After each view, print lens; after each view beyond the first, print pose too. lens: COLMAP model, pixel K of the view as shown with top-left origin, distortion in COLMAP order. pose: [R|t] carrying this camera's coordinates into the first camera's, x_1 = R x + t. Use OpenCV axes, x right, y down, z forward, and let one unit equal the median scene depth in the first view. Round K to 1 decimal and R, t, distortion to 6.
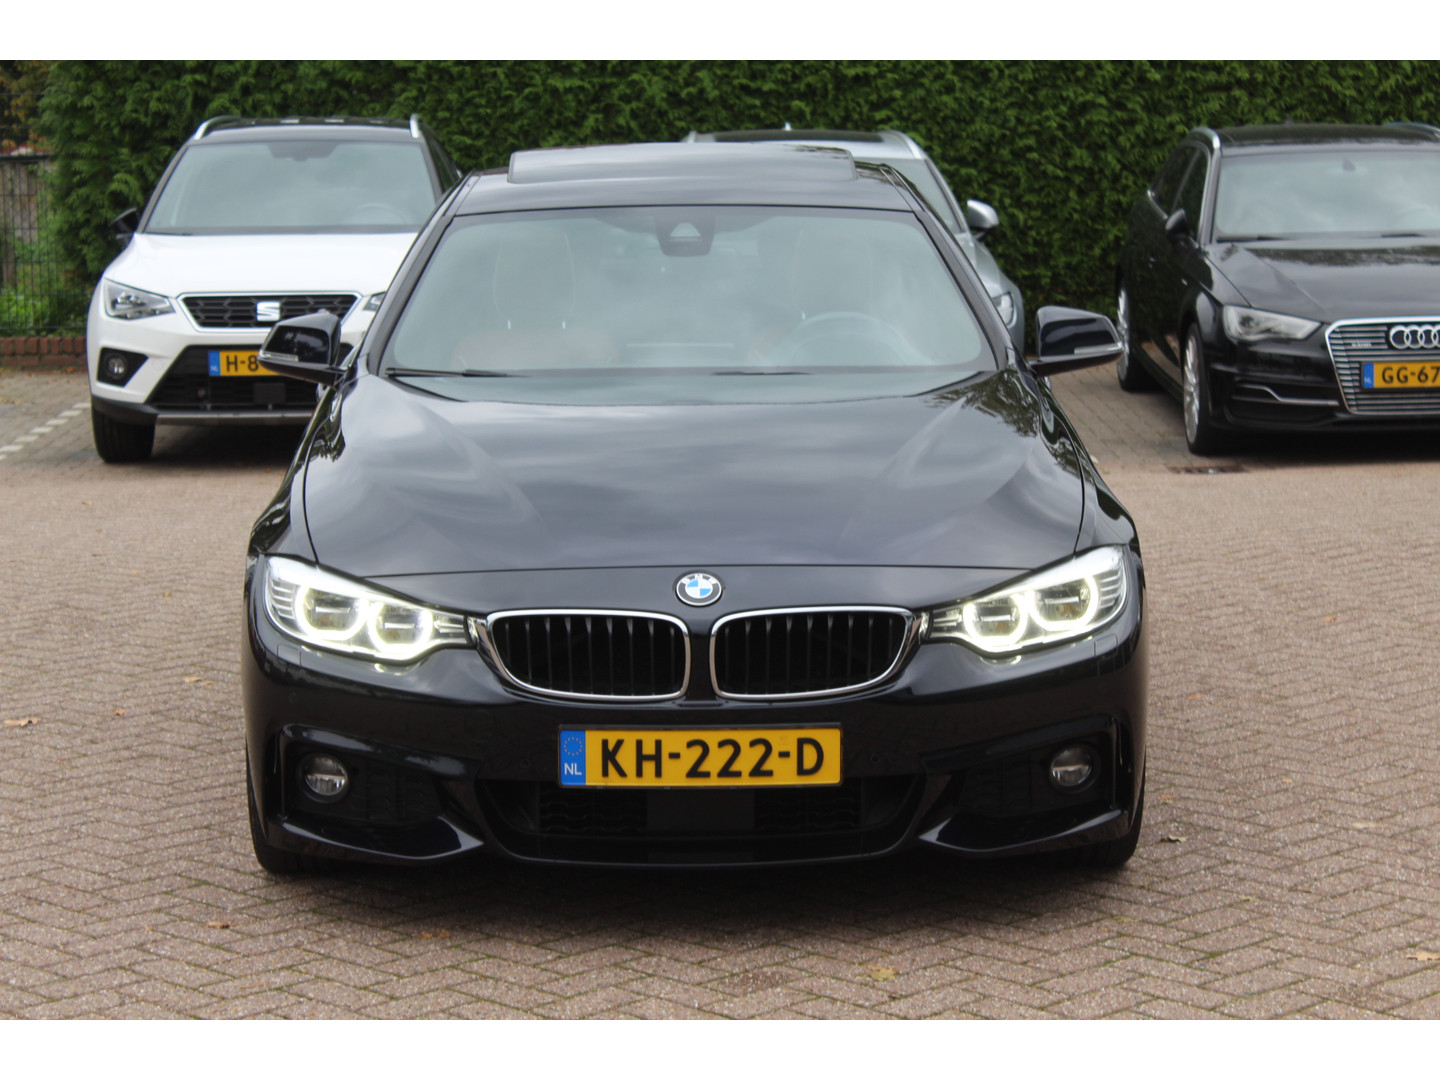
lens RADIAL K [[3556.5, 0, 719.8], [0, 3556.5, 538.5], [0, 0, 1]] dist [0.127073, 0.000000]
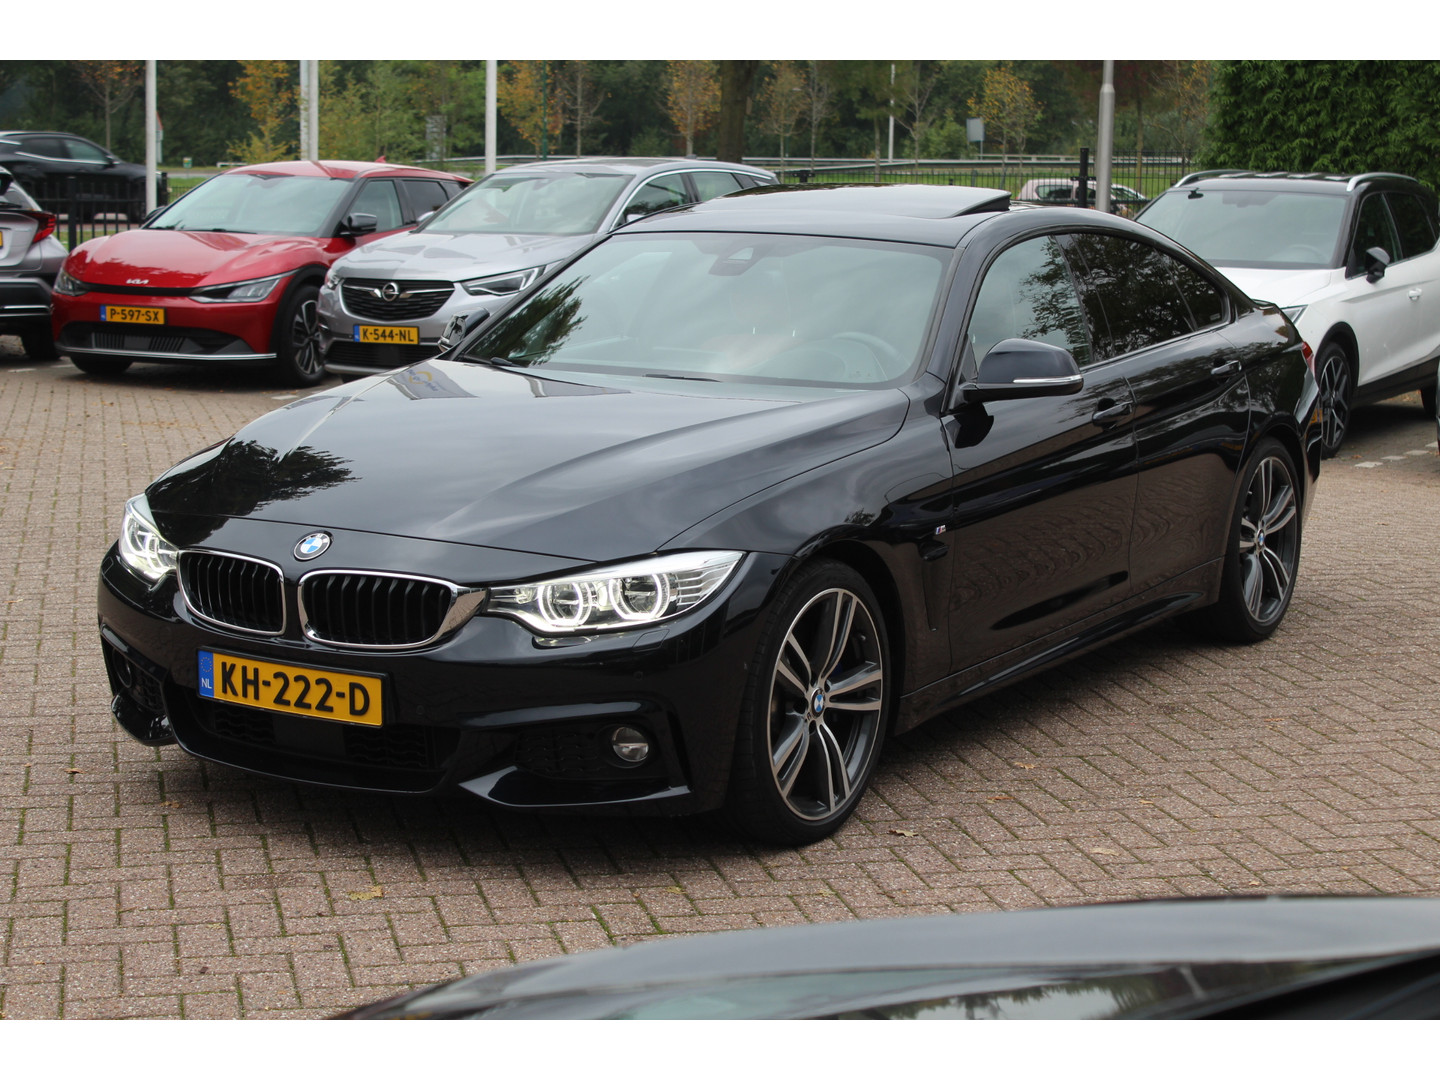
lens RADIAL K [[2679.5, 0, 719.5], [0, 2679.5, 542.2], [0, 0, 1]] dist [0.020554, 0.000000]
pose [[0.838422, 0.104346, -0.534940, 0.583450], [-0.095163, 0.994452, 0.044829, -0.039728], [0.536650, 0.013321, 0.843700, 0.327805]]
